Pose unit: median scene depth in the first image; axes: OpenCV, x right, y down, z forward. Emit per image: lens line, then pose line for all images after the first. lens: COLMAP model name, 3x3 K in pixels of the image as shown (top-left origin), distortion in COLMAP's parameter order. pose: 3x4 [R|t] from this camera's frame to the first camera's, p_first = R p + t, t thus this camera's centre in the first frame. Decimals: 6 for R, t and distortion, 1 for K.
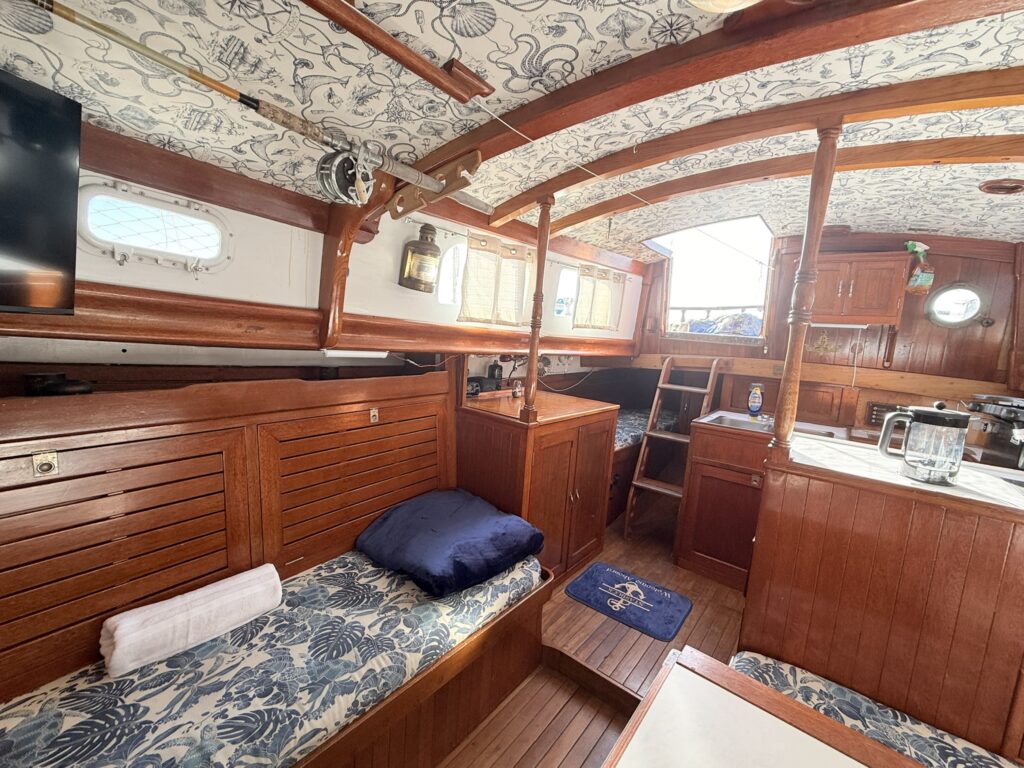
lens RADIAL K [[418.3, 0, 512.1], [0, 418.3, 385.3], [0, 0, 1]] dist [0.000581, 0.000082]
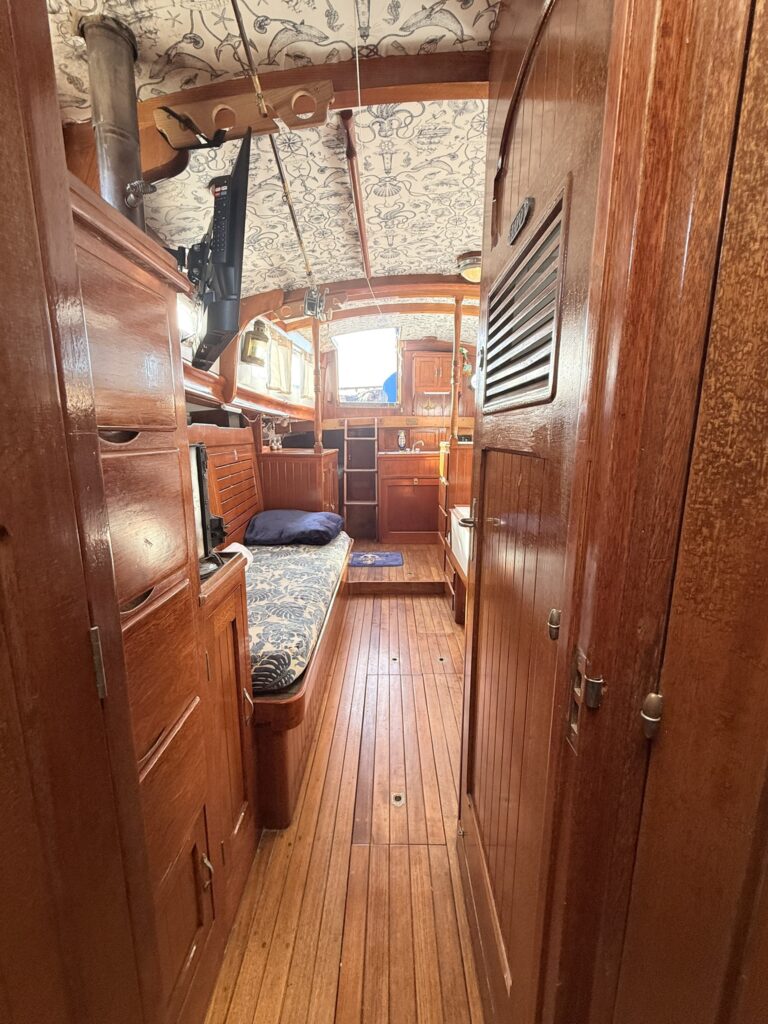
lens RADIAL K [[418.3, 0, 389.2], [0, 418.3, 516.9], [0, 0, 1]] dist [0.000581, 0.000082]
pose [[0.772658, -0.189428, 0.605901, -1.009924], [0.130438, 0.981451, 0.140502, 0.179793], [-0.621277, -0.029528, 0.783034, -0.547246]]
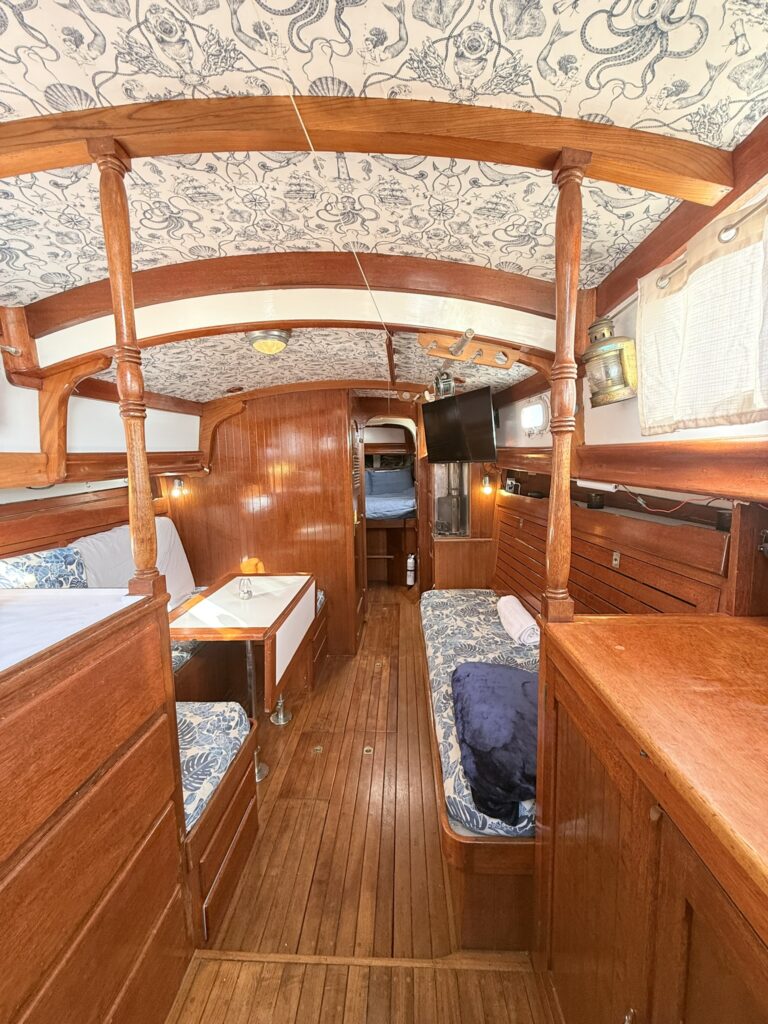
lens RADIAL K [[408.2, 0, 384.0], [0, 408.2, 512.0], [0, 0, 1]] dist [0.002116, -0.000115]
pose [[-0.801619, 0.012492, -0.597705, 0.670165], [-0.113649, 0.978366, 0.172870, -0.137850], [0.586934, 0.206505, -0.782857, 1.653263]]
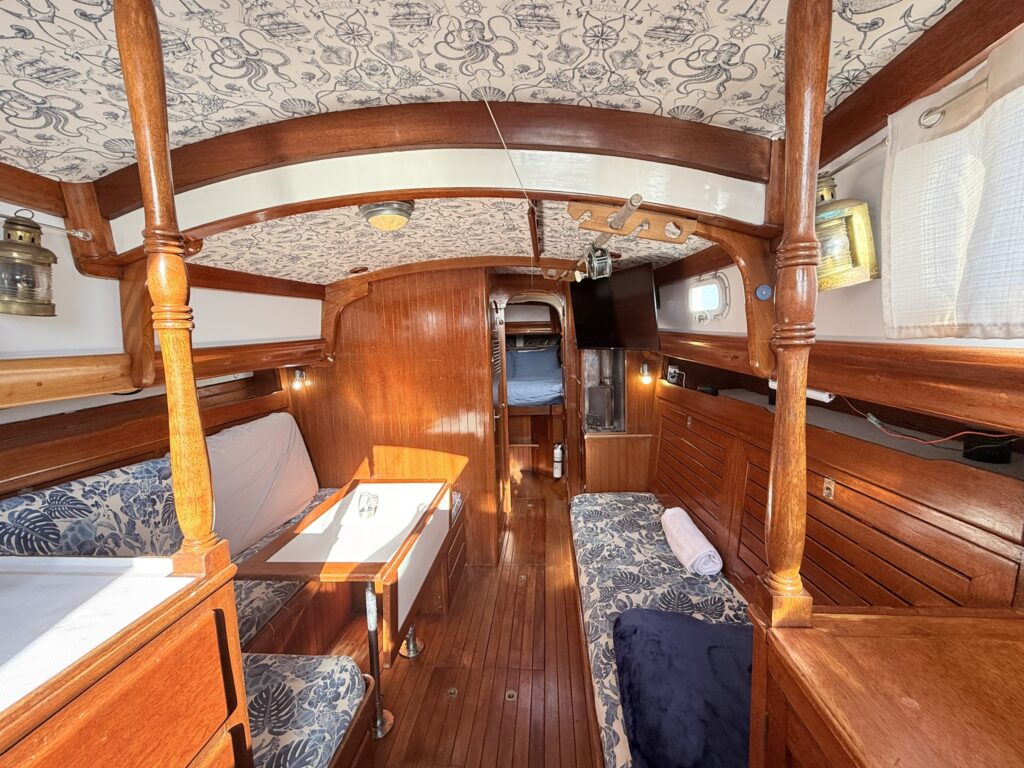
lens RADIAL K [[418.3, 0, 512.1], [0, 418.3, 385.3], [0, 0, 1]] dist [0.000581, 0.000082]
pose [[-0.823773, 0.018946, -0.566603, 0.552813], [-0.098556, 0.979437, 0.176038, -0.187212], [0.558288, 0.200857, -0.804967, 1.488527]]
